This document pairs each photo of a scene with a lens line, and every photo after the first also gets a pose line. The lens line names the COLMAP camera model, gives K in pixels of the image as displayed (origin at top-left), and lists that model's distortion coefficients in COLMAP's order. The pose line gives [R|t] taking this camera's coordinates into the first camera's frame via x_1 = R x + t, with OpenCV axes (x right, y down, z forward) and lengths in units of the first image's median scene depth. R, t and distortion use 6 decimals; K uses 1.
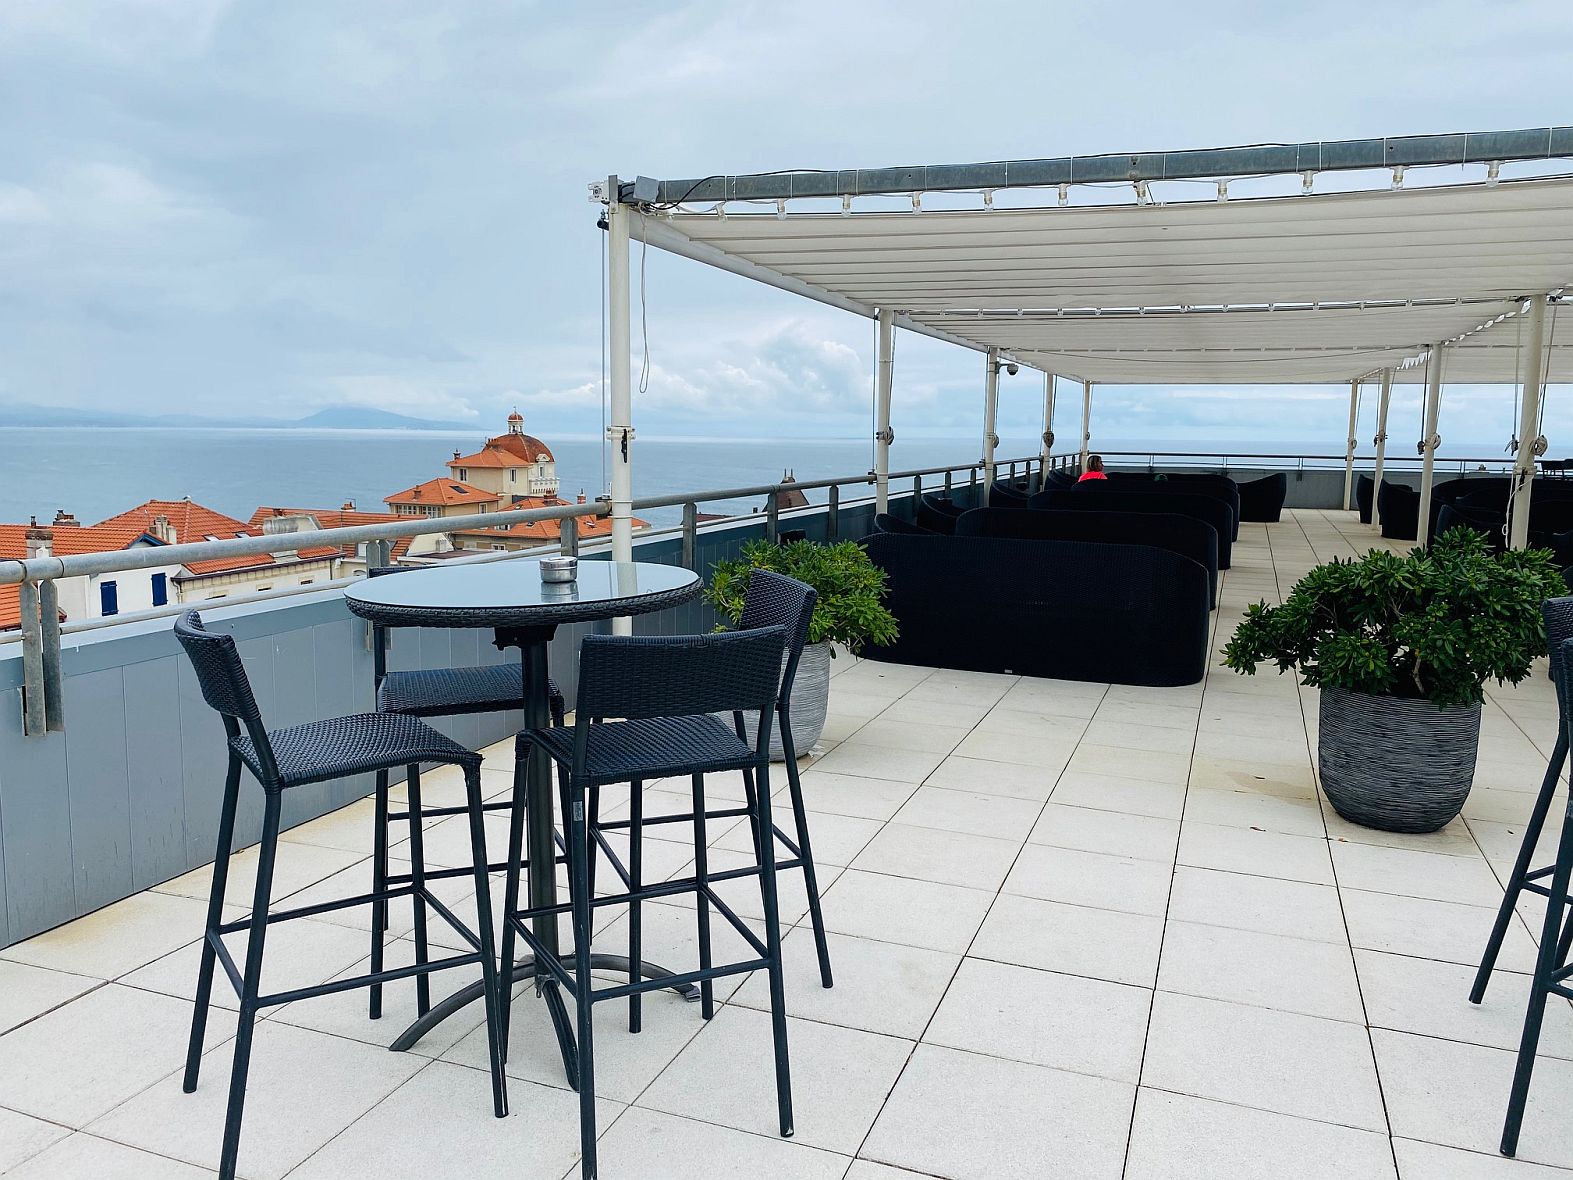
lens RADIAL K [[1207.2, 0, 780.8], [0, 1207.2, 596.3], [0, 0, 1]] dist [0.022032, -0.016398]
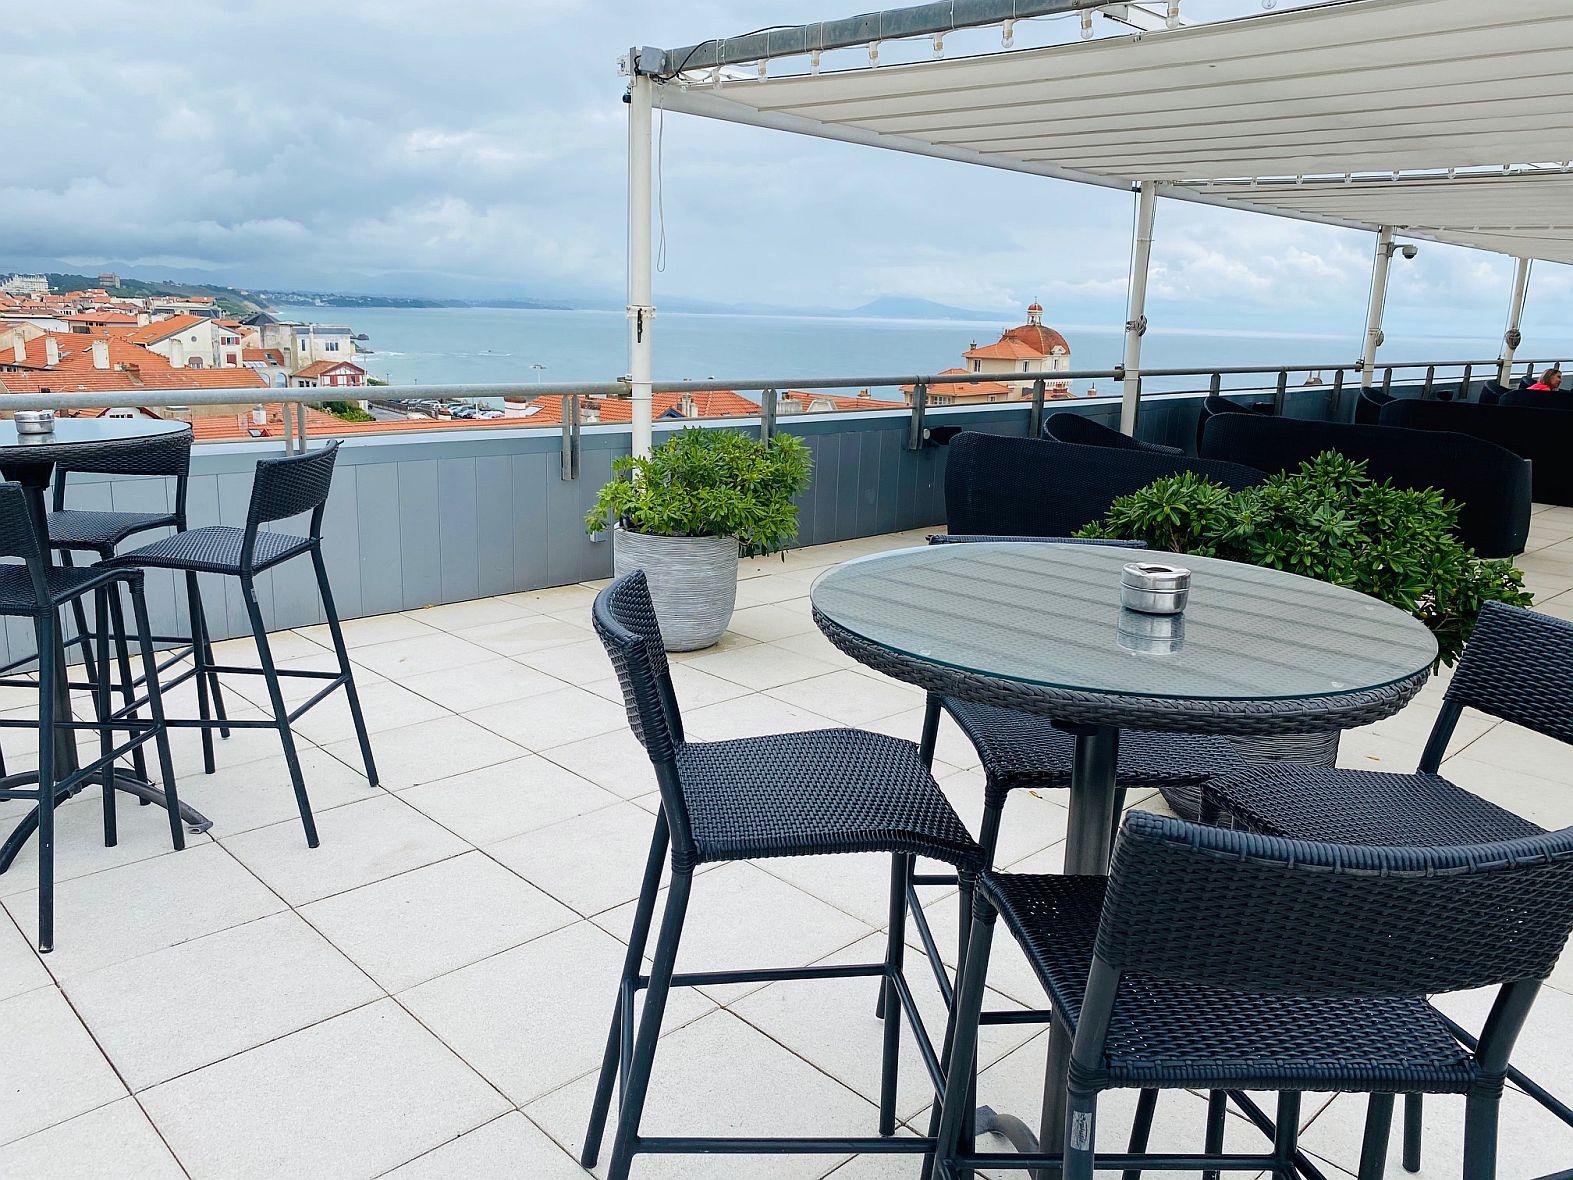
lens RADIAL K [[1207.2, 0, 784.0], [0, 1207.2, 595.1], [0, 0, 1]] dist [0.022032, -0.016398]
pose [[0.909500, 0.109836, -0.400931, 0.226541], [-0.075029, 0.991996, 0.101560, -0.007632], [0.408877, -0.062288, 0.910462, 0.066596]]
